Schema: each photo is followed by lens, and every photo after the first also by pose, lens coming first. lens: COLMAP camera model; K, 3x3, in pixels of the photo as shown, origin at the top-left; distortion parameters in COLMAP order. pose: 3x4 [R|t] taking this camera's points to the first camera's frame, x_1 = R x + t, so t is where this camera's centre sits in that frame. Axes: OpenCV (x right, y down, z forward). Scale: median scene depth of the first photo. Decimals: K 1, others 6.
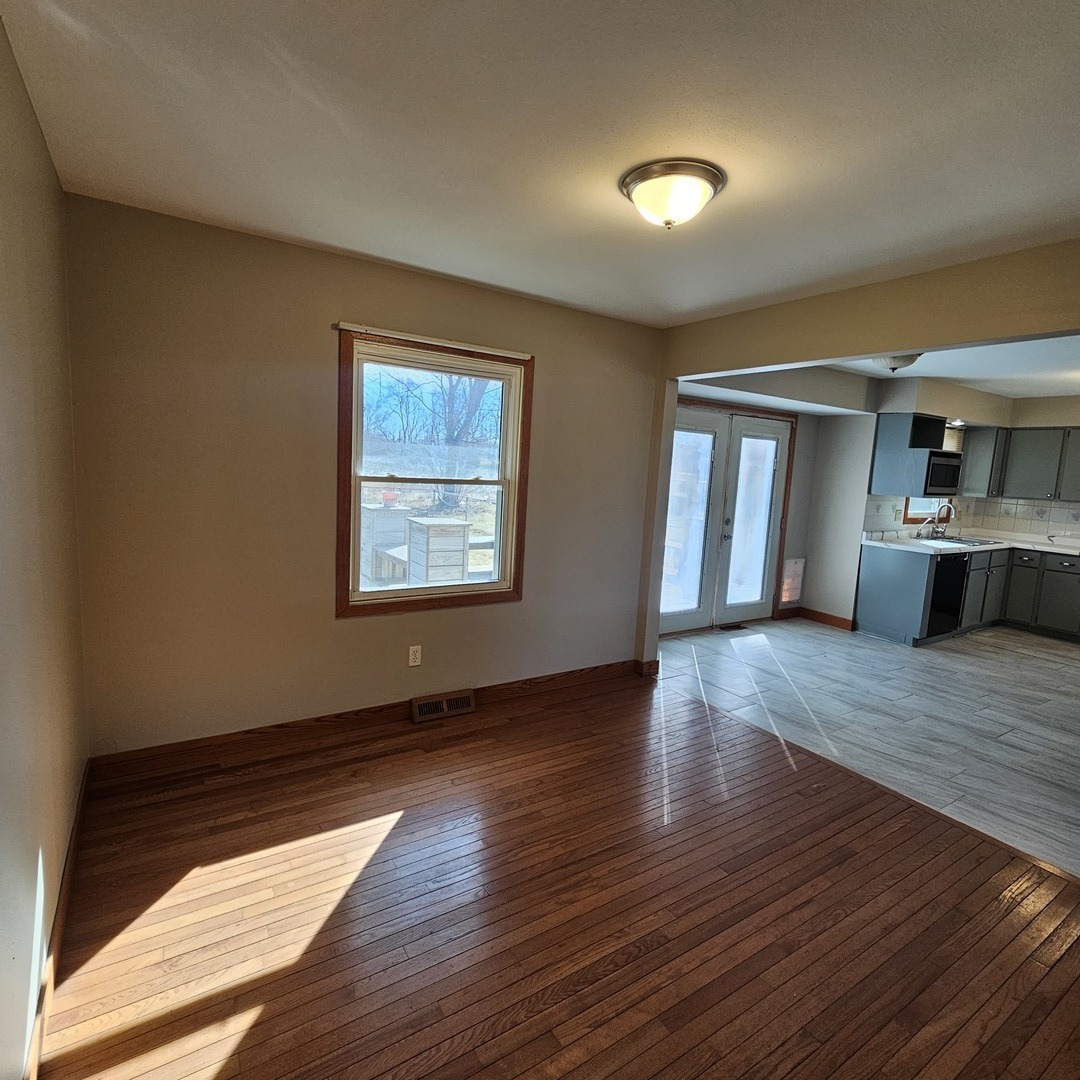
lens RADIAL K [[611.1, 0, 543.1], [0, 611.1, 537.8], [0, 0, 1]] dist [-0.000687, -0.001897]
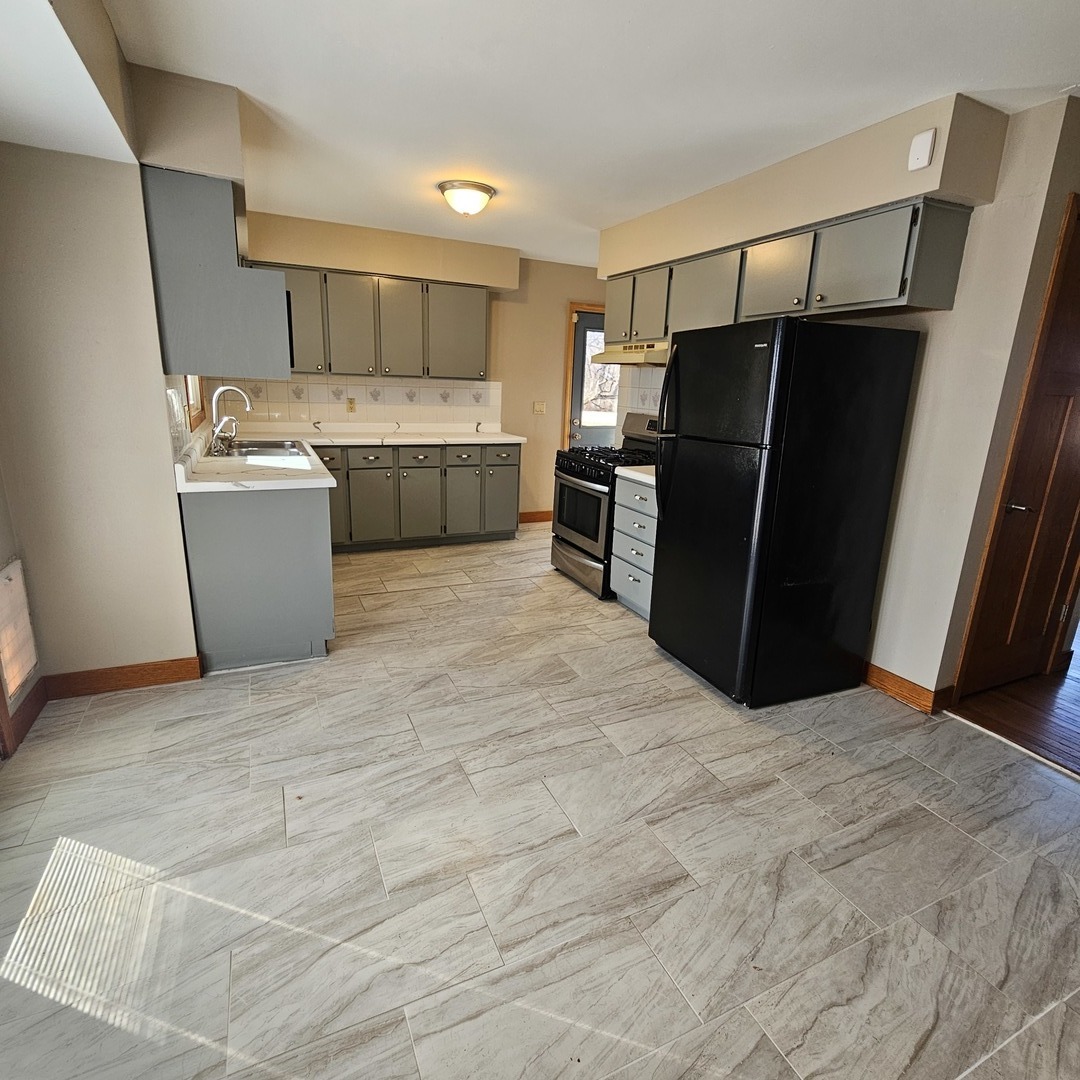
lens RADIAL K [[611.1, 0, 540.4], [0, 611.1, 533.4], [0, 0, 1]] dist [-0.000687, -0.001897]
pose [[0.156581, -0.297248, 0.941874, 0.190993], [0.097238, 0.953643, 0.284797, -0.083162], [-0.982867, 0.046992, 0.178226, 0.906131]]
